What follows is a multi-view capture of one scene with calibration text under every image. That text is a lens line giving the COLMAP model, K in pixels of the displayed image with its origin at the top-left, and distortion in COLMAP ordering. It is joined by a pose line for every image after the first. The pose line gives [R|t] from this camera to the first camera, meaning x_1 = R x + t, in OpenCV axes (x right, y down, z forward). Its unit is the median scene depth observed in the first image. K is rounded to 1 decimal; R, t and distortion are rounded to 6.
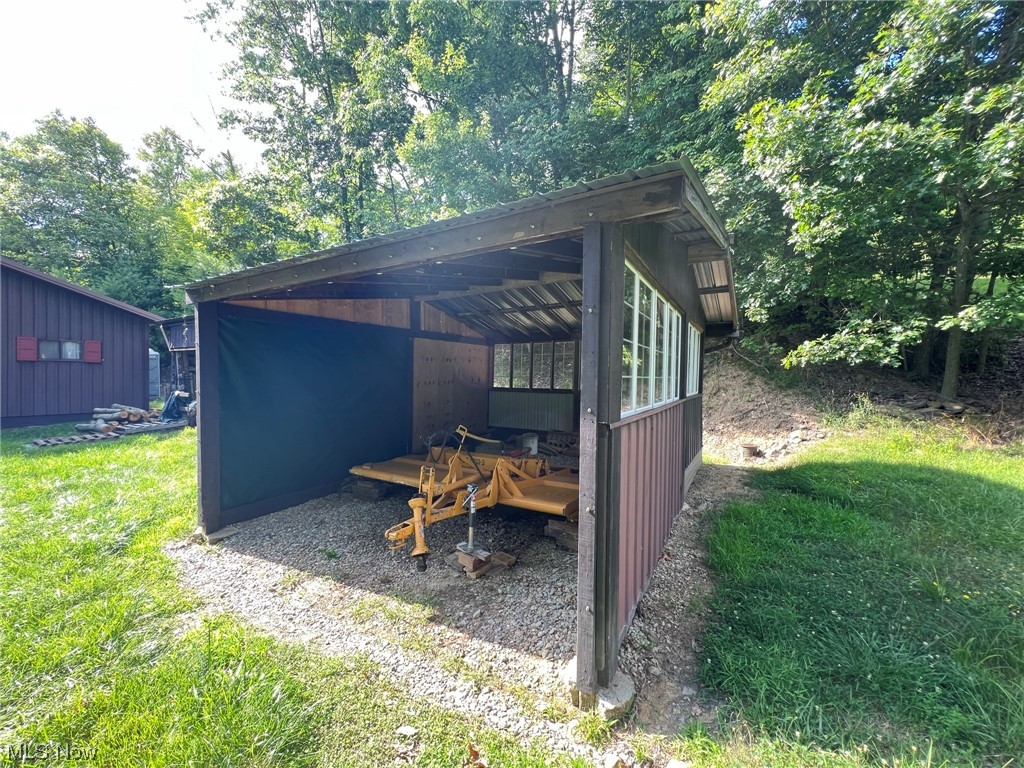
lens RADIAL K [[409.1, 0, 511.0], [0, 409.1, 384.3], [0, 0, 1]] dist [0.000124, 0.000016]
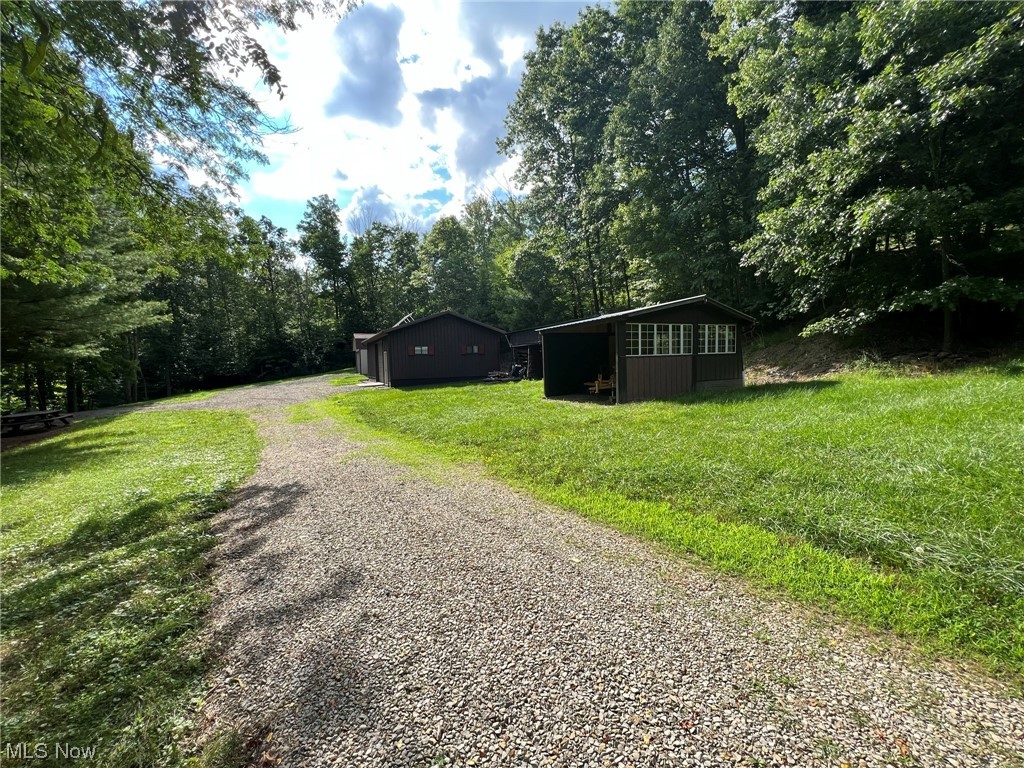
lens RADIAL K [[403.4, 0, 512.6], [0, 403.4, 384.8], [0, 0, 1]] dist [0.000412, 0.000206]
pose [[0.830094, -0.004205, -0.557608, 0.218349], [0.030131, 0.998849, 0.037323, 0.023421], [0.556809, -0.047783, 0.829265, -0.460824]]
